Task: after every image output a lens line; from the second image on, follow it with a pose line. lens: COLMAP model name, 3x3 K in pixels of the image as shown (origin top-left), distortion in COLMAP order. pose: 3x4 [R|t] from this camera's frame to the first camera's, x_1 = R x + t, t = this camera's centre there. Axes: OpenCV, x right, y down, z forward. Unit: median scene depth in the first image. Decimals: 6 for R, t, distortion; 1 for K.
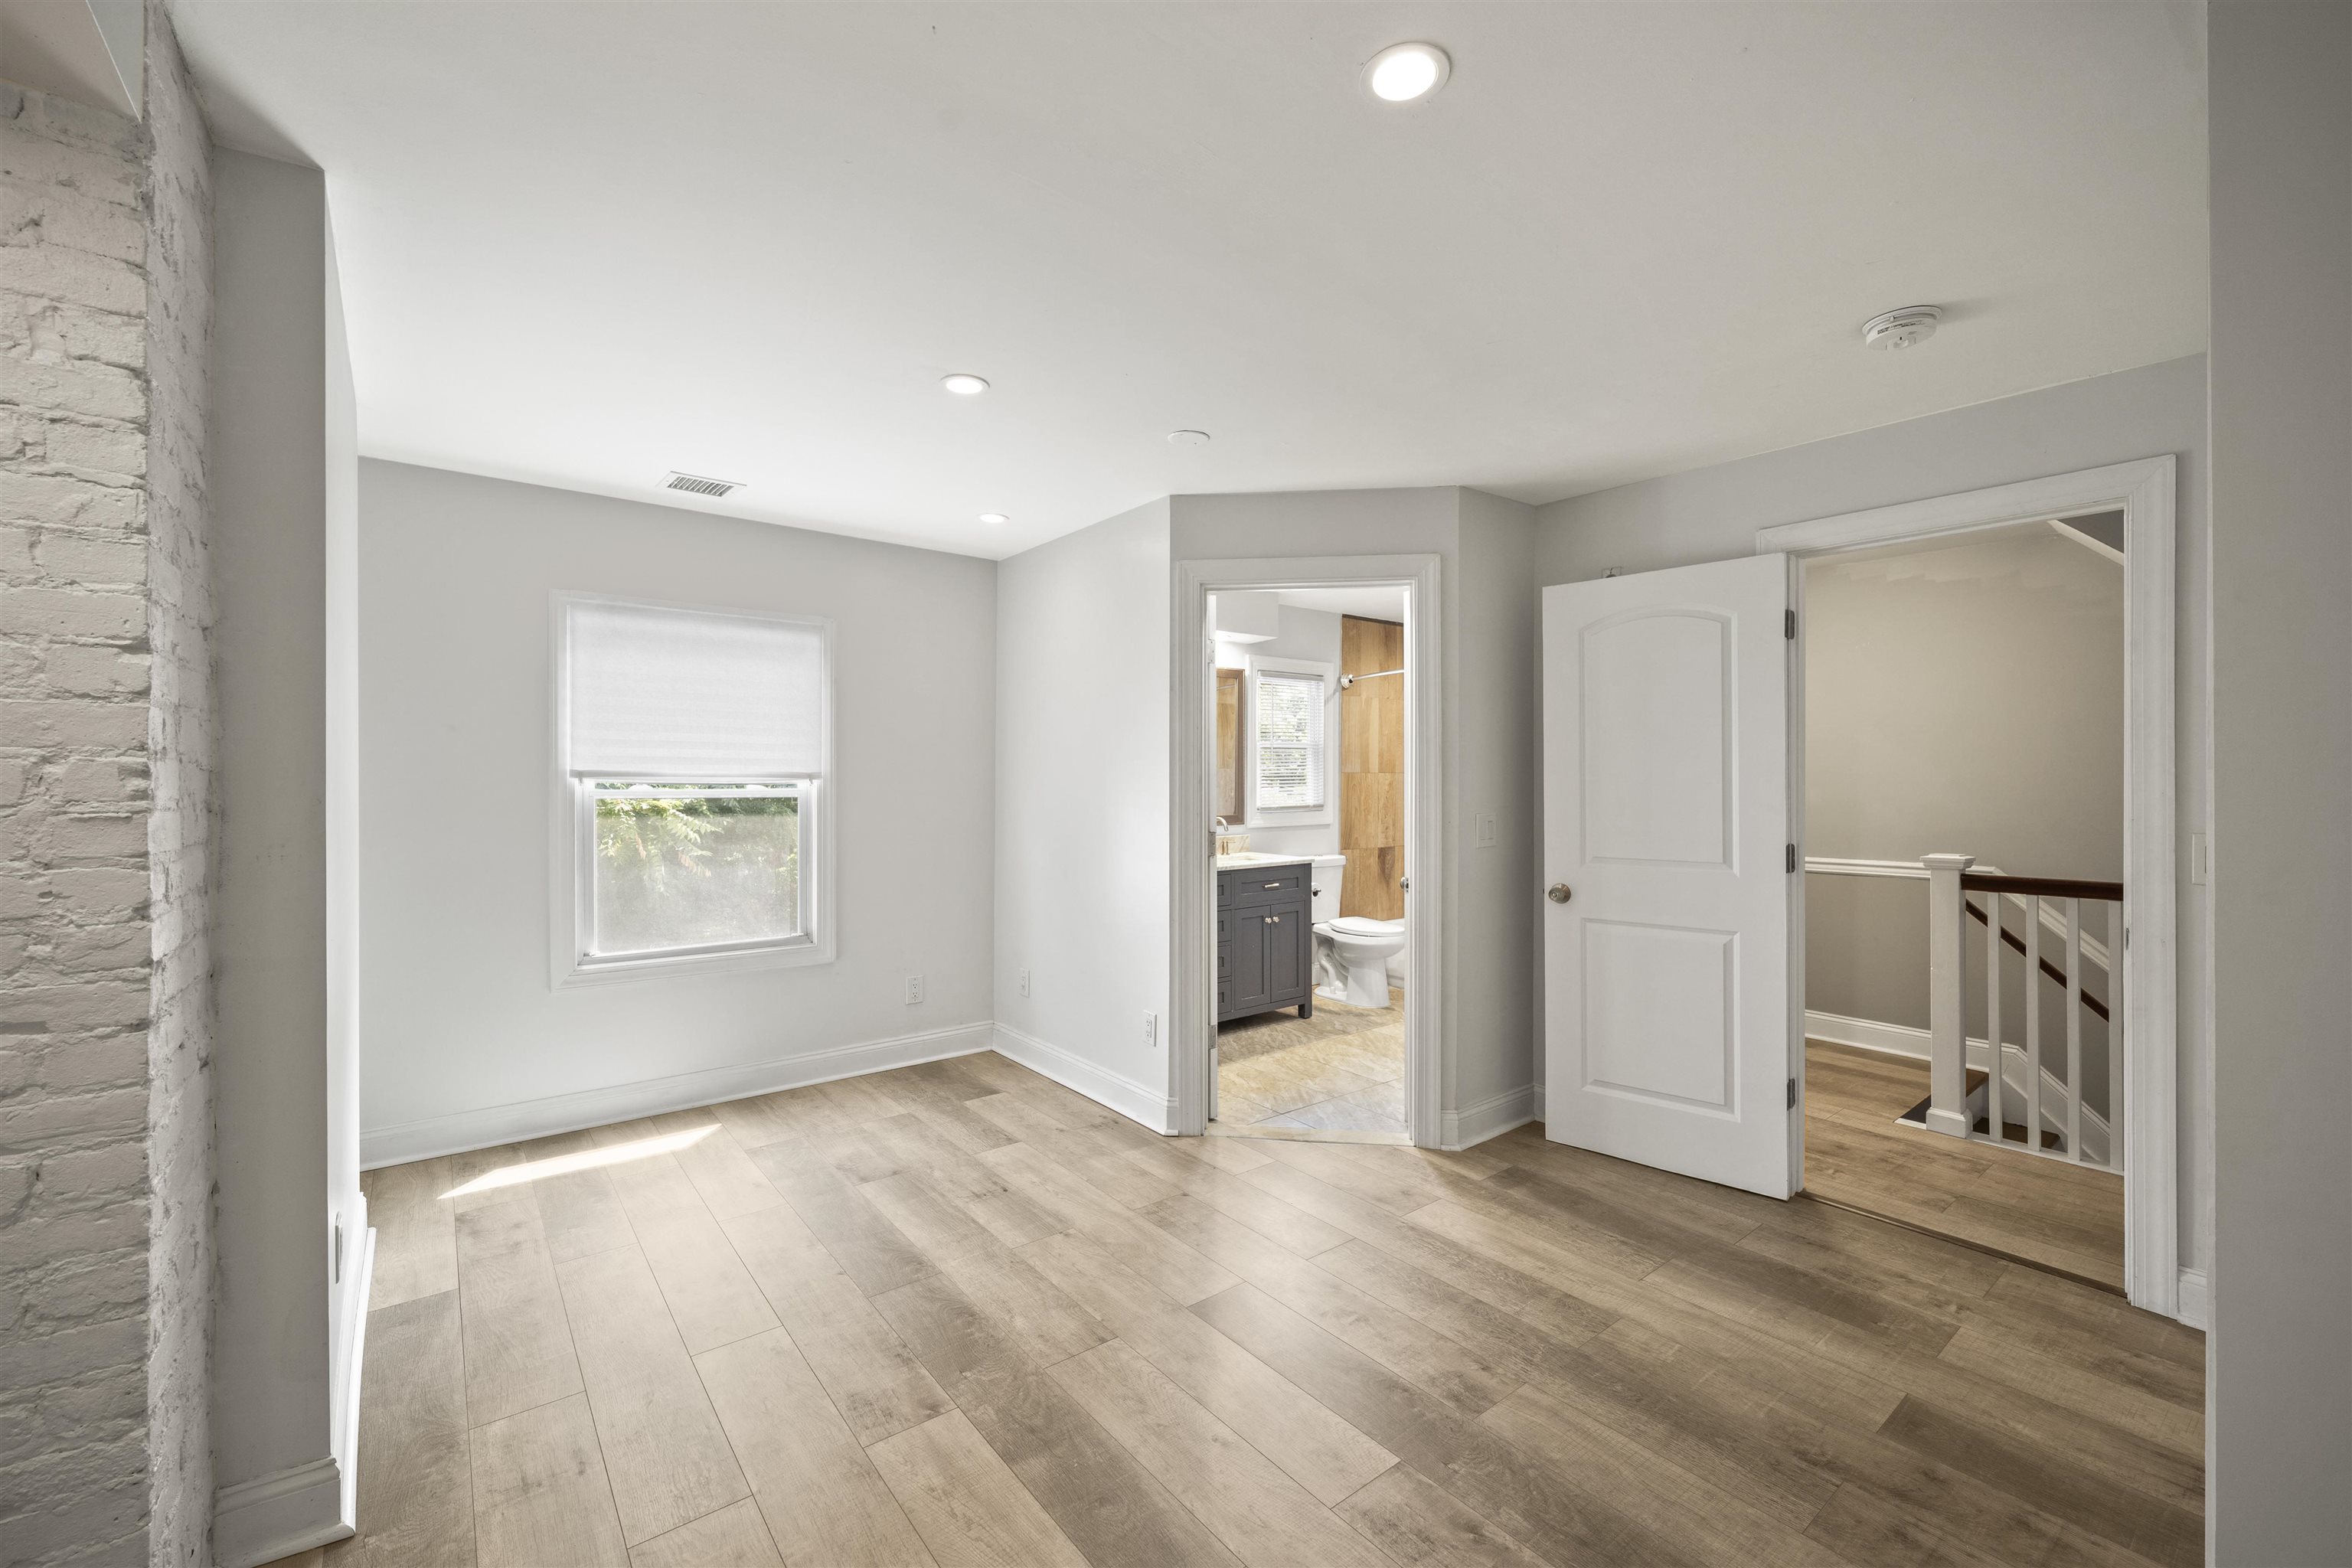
lens RADIAL K [[978.4, 0, 1187.0], [0, 978.4, 779.3], [0, 0, 1]] dist [0.001434, -0.000616]
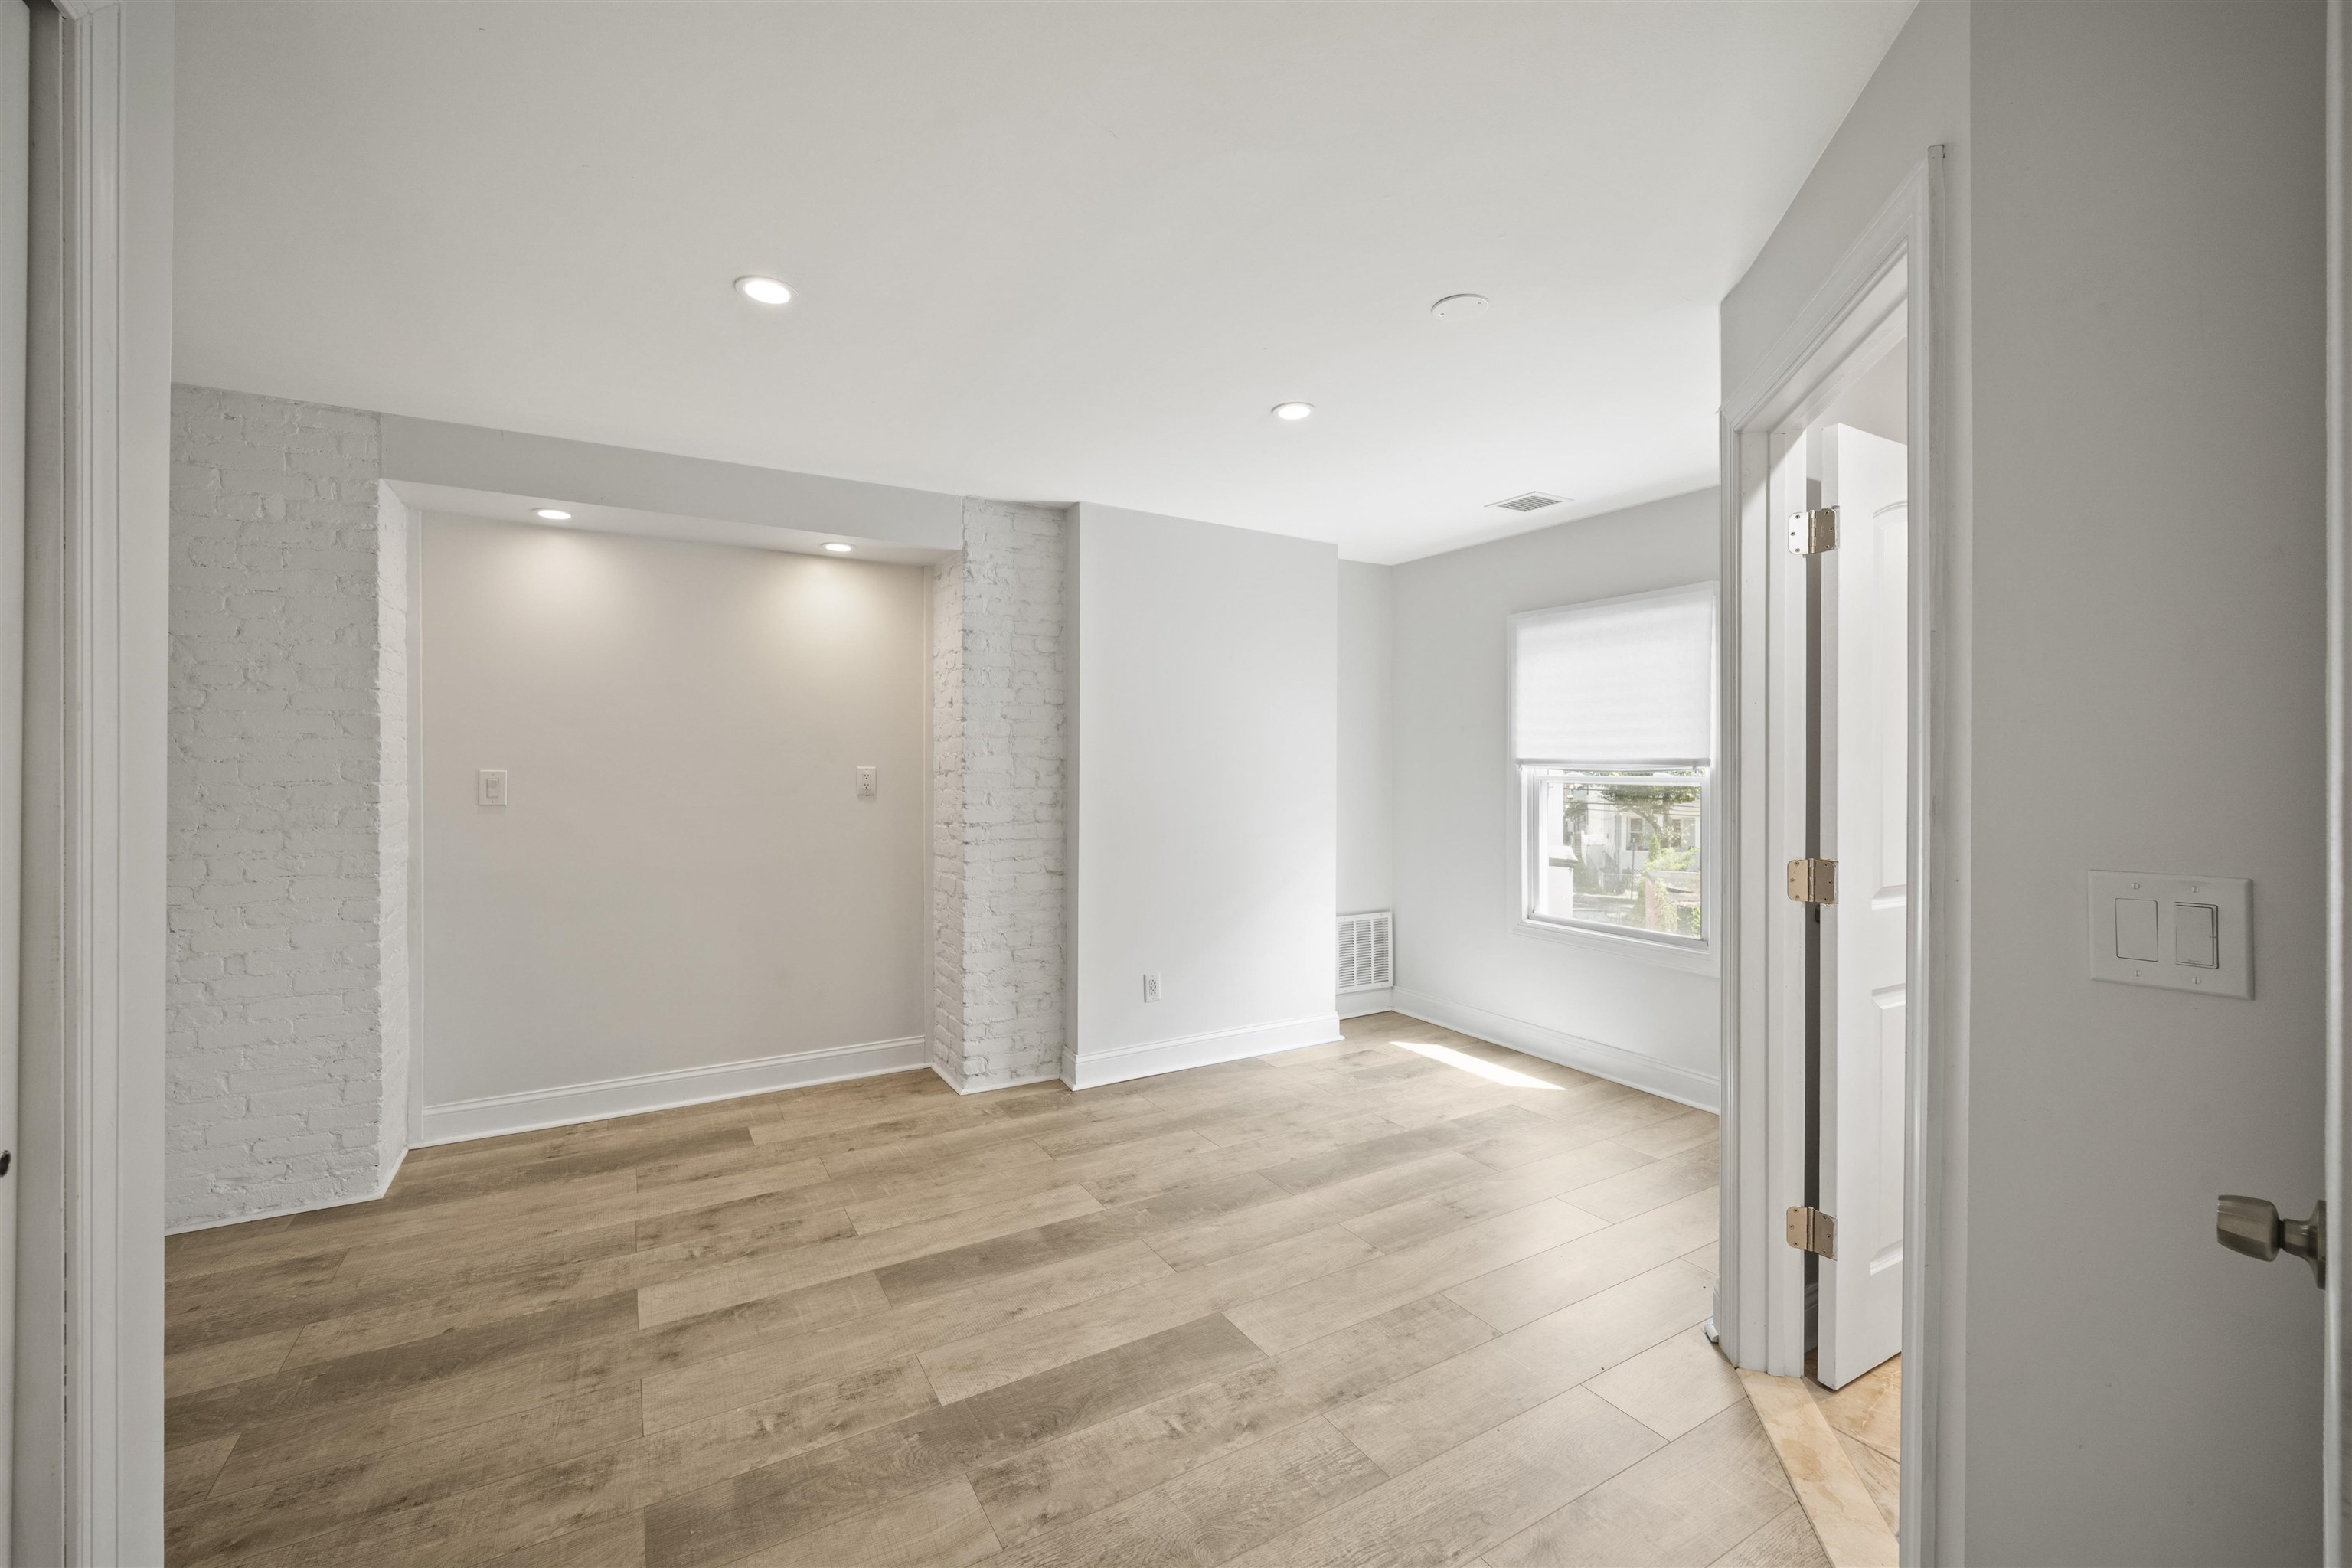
lens RADIAL K [[978.4, 0, 1173.7], [0, 978.4, 776.9], [0, 0, 1]] dist [0.001434, -0.000616]
pose [[-0.163291, 0.010427, -0.986523, 0.874285], [-0.005906, 0.999916, 0.011546, 0.002770], [0.986560, 0.007712, -0.163215, 1.019936]]
